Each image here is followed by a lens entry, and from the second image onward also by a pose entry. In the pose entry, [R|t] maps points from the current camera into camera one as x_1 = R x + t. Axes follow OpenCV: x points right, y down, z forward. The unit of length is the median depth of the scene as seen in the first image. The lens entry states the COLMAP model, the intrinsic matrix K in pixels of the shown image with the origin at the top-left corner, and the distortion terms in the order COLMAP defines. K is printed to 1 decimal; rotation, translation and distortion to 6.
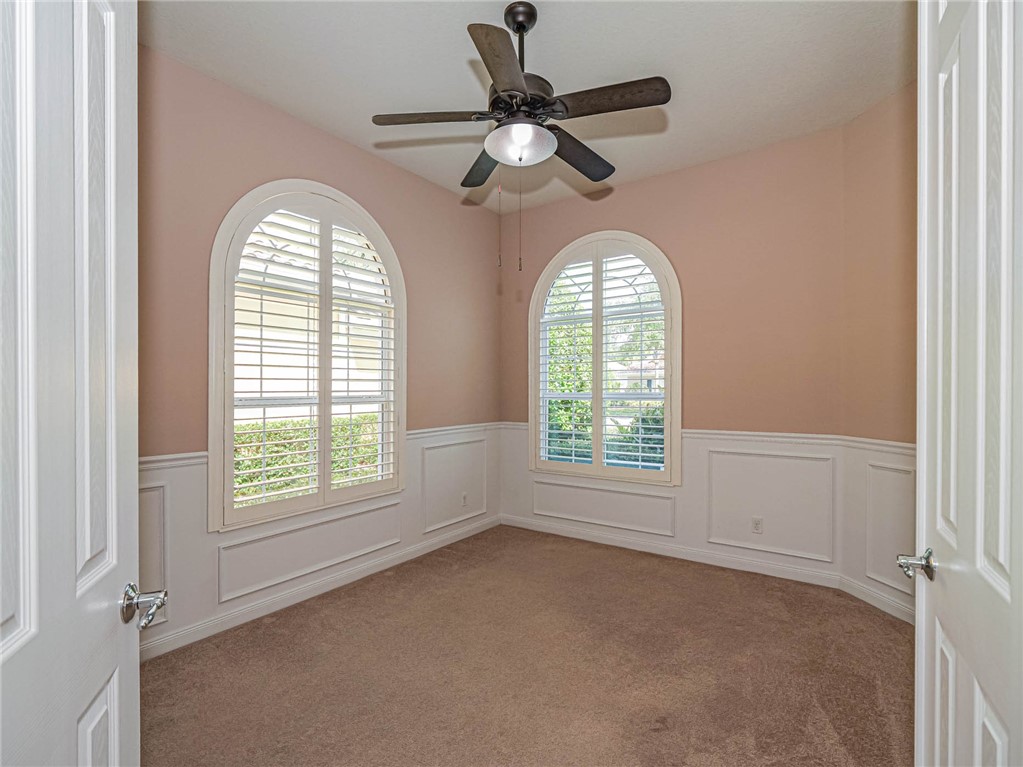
lens RADIAL K [[501.6, 0, 509.6], [0, 501.6, 377.9], [0, 0, 1]] dist [-0.003000, -0.000302]
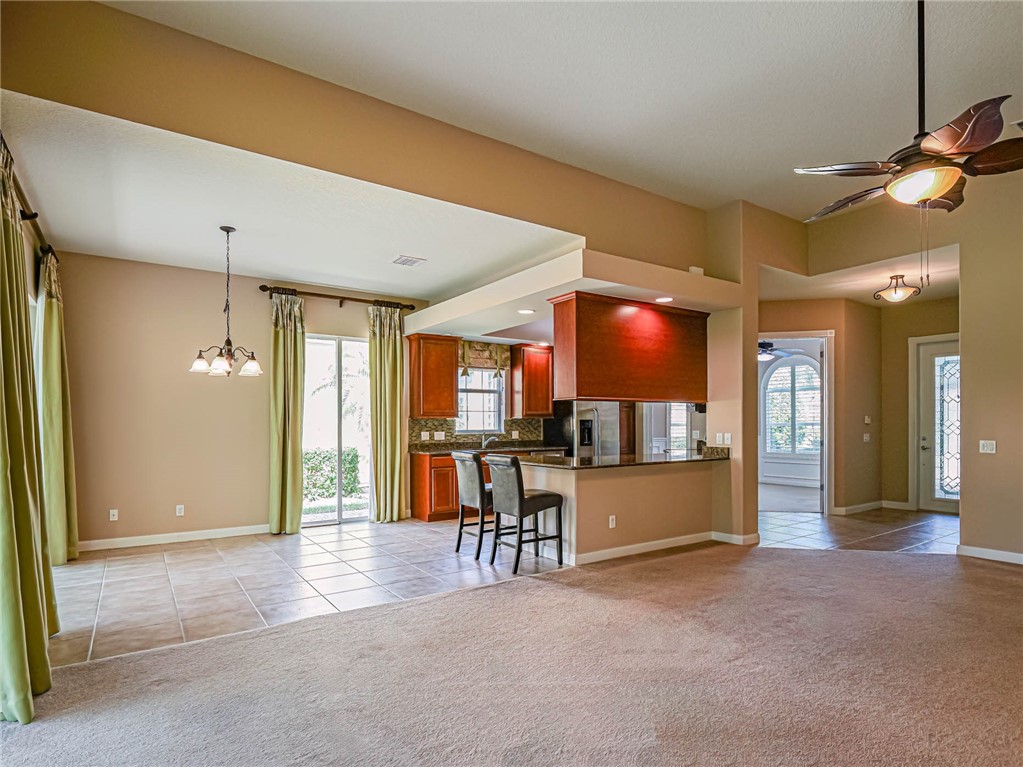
lens RADIAL K [[549.4, 0, 512.5], [0, 549.4, 421.7], [0, 0, 1]] dist [0.001372, 0.000404]
pose [[0.939218, 0.001956, -0.343316, -0.187894], [0.006330, 0.999715, 0.023014, -0.043918], [0.343263, -0.023788, 0.938938, -1.995172]]
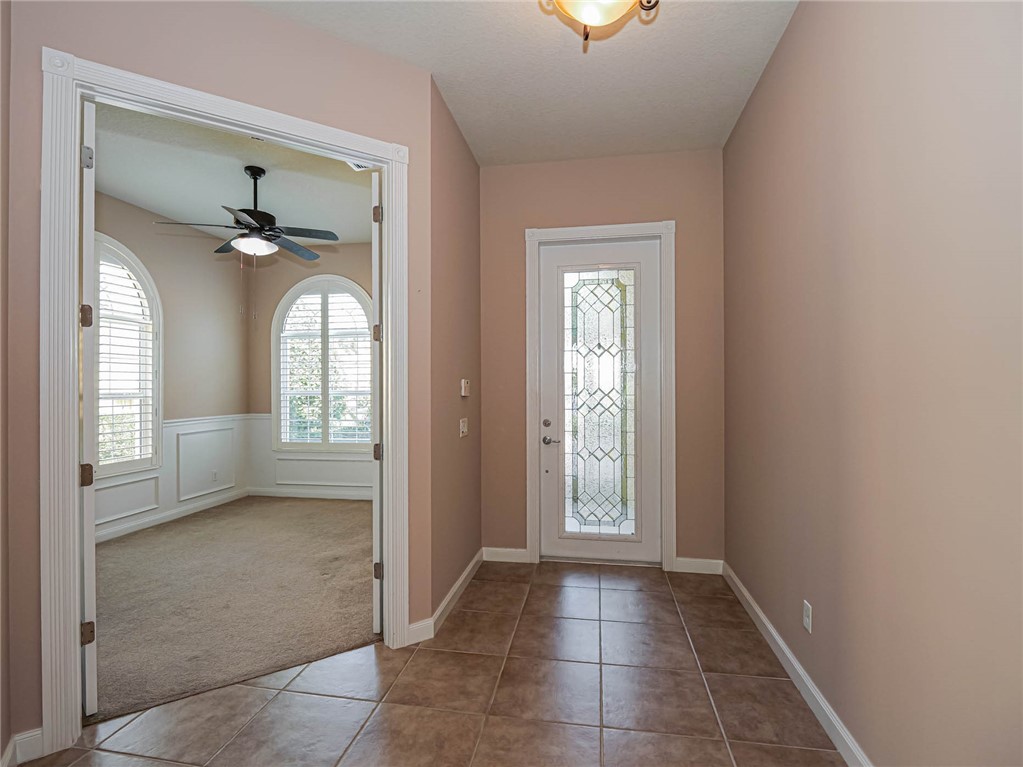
lens RADIAL K [[517.8, 0, 511.7], [0, 517.8, 395.4], [0, 0, 1]] dist [-0.000838, 0.000040]
pose [[0.903320, -0.002052, 0.428963, 0.028796], [-0.015172, 0.999210, 0.036730, -0.018205], [-0.428699, -0.039687, 0.902575, -0.538730]]
